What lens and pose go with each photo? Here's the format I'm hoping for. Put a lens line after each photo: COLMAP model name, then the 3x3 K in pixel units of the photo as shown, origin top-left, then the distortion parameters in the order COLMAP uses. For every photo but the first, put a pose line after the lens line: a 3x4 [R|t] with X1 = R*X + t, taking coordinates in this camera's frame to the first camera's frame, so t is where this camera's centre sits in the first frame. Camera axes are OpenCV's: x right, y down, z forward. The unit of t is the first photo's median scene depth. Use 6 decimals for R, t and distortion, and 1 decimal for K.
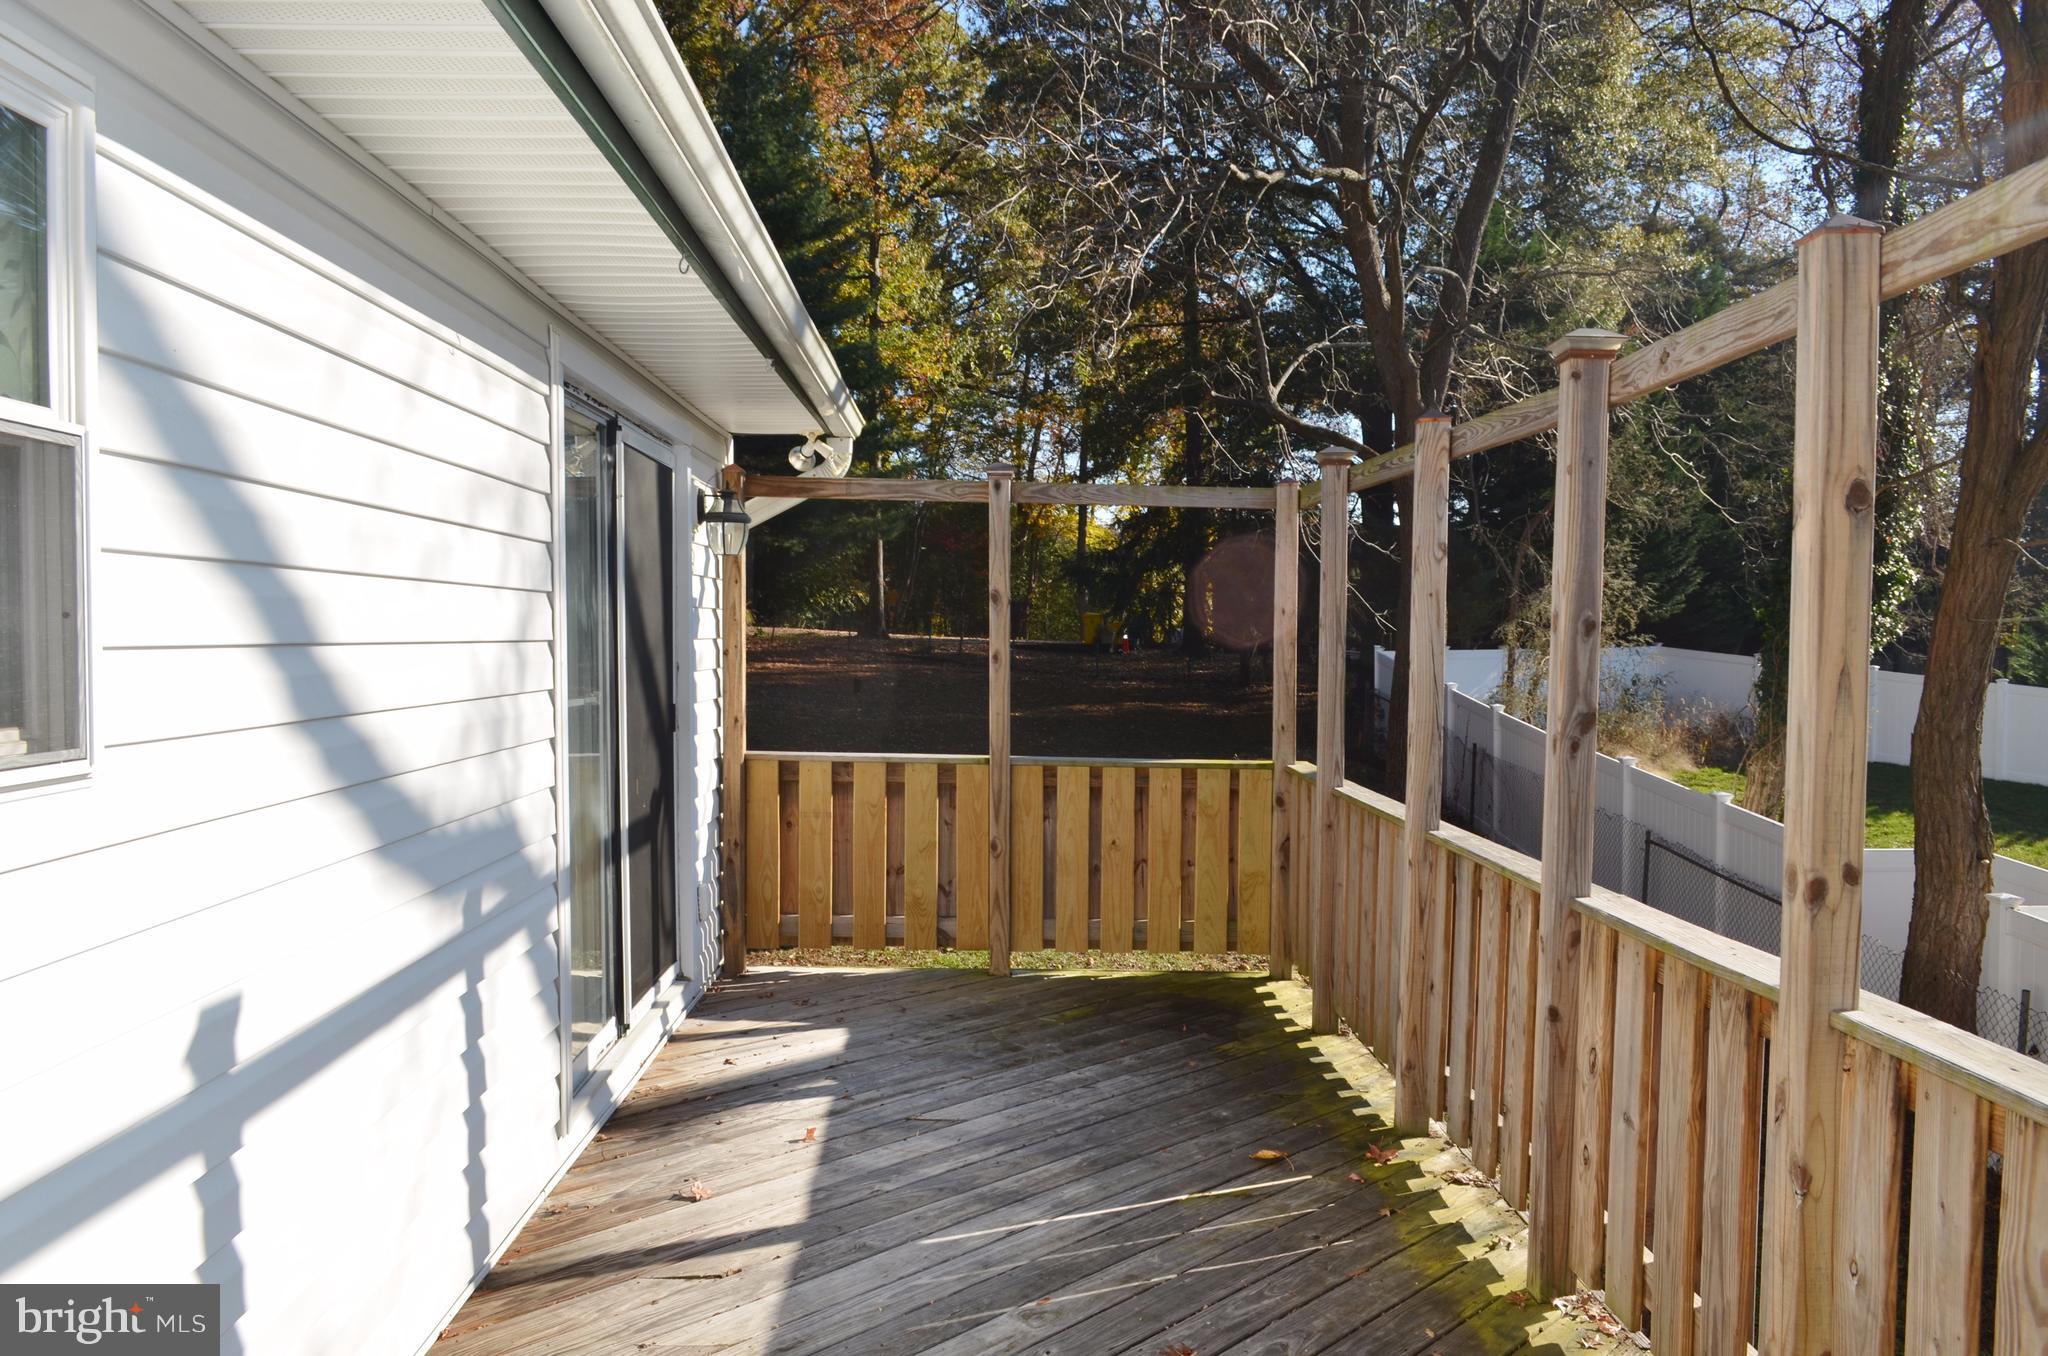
lens RADIAL K [[1604.7, 0, 1027.9], [0, 1604.7, 688.3], [0, 0, 1]] dist [0.002077, -0.001302]
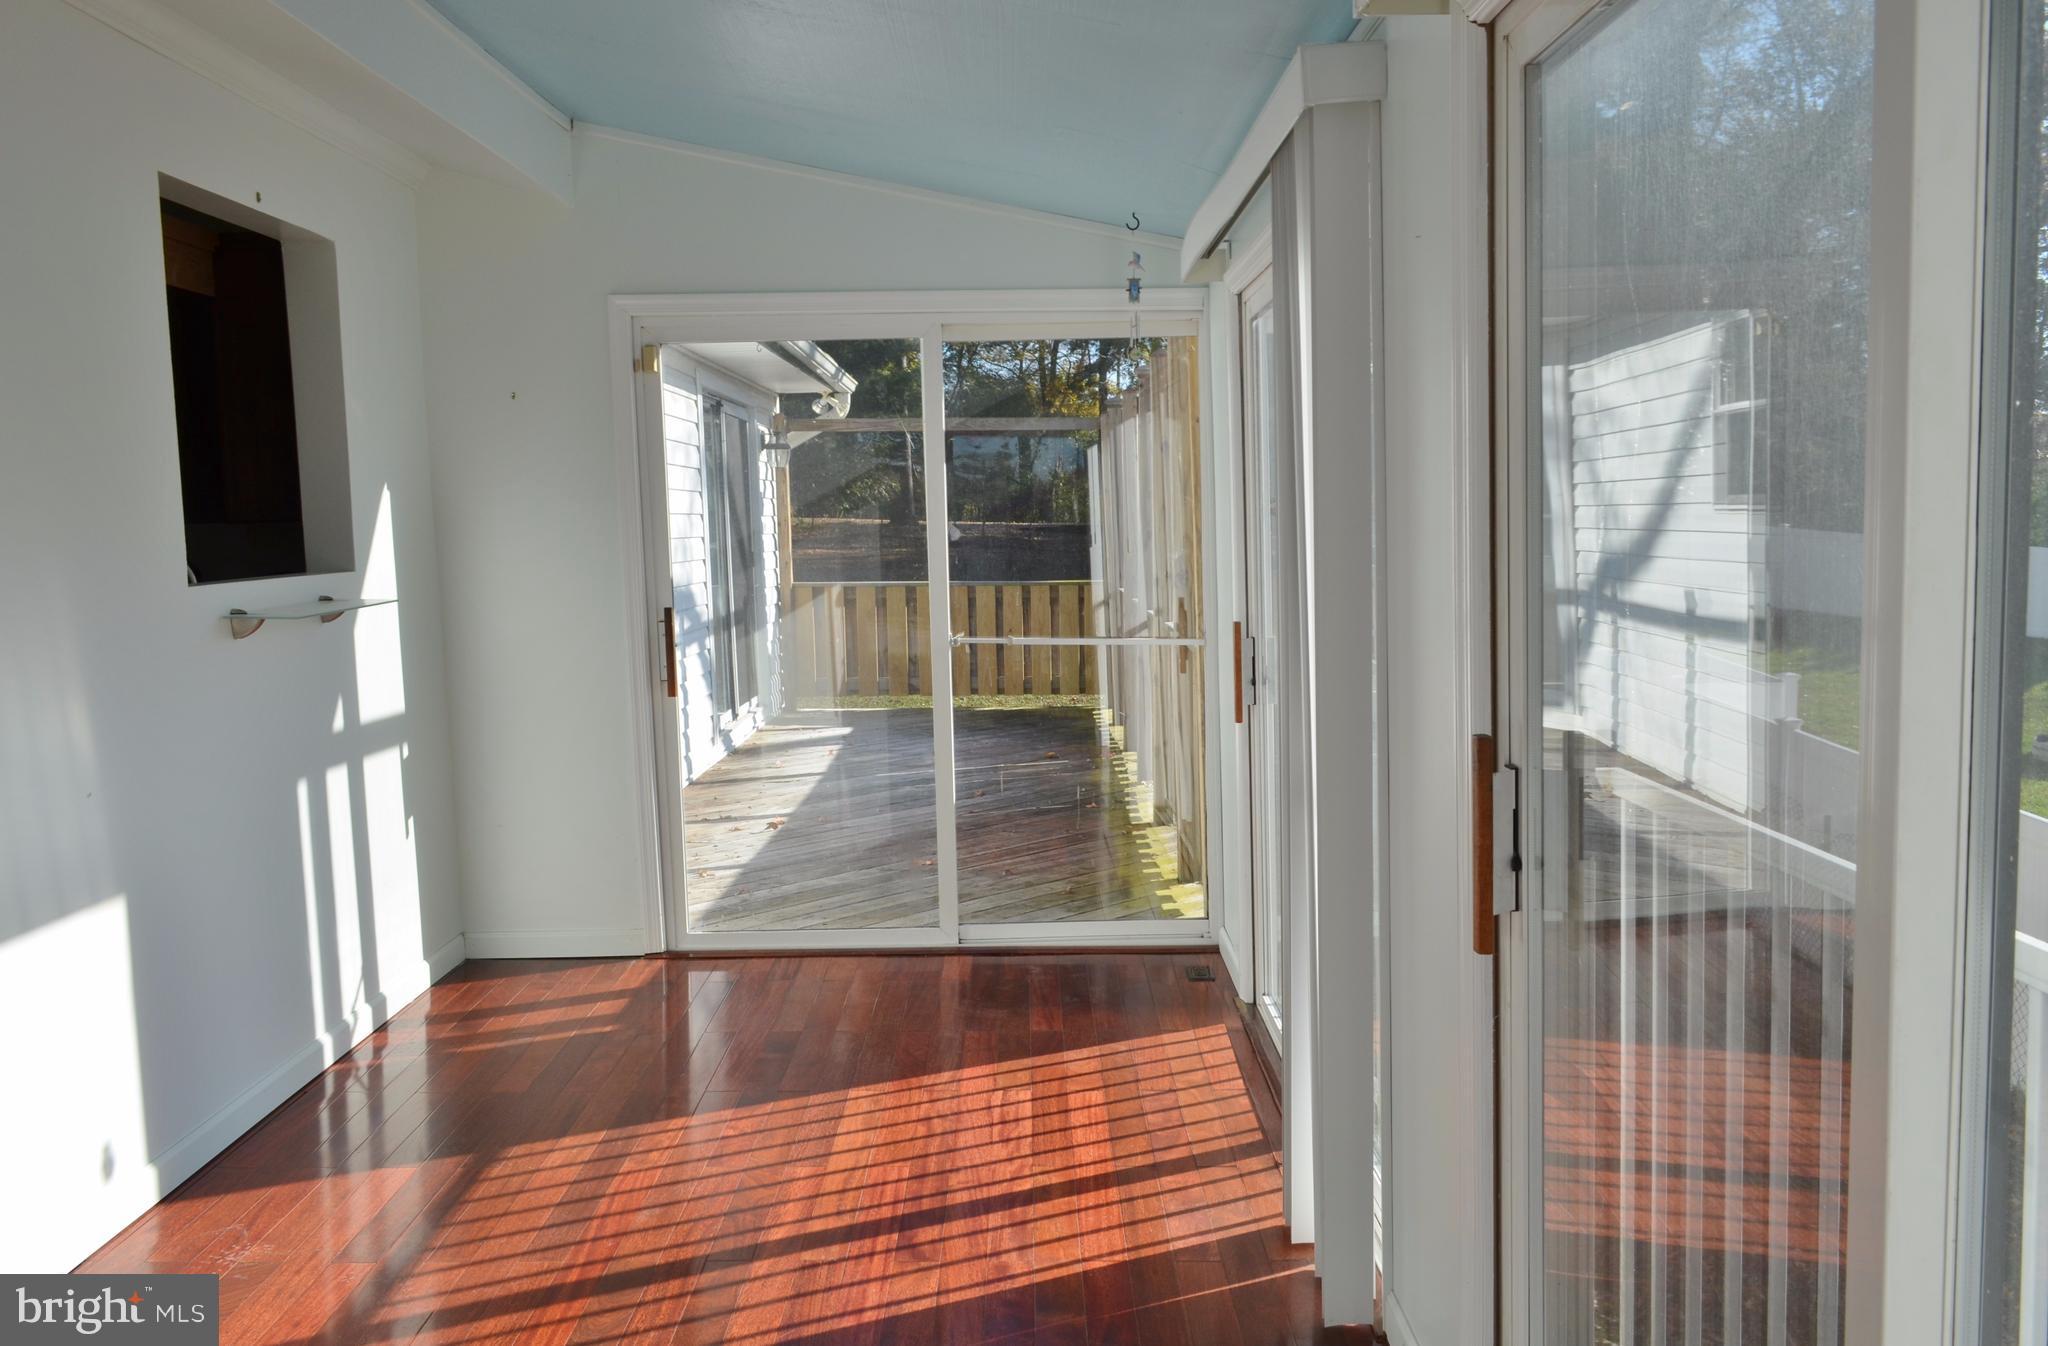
lens RADIAL K [[1561.3, 0, 1024.0], [0, 1561.3, 673.0], [0, 0, 1]] dist [0.007121, 0.001082]
pose [[0.999304, -0.025011, -0.027677, 0.120869], [0.026718, 0.997649, 0.063116, 0.040112], [0.026033, -0.063812, 0.997622, -0.700408]]
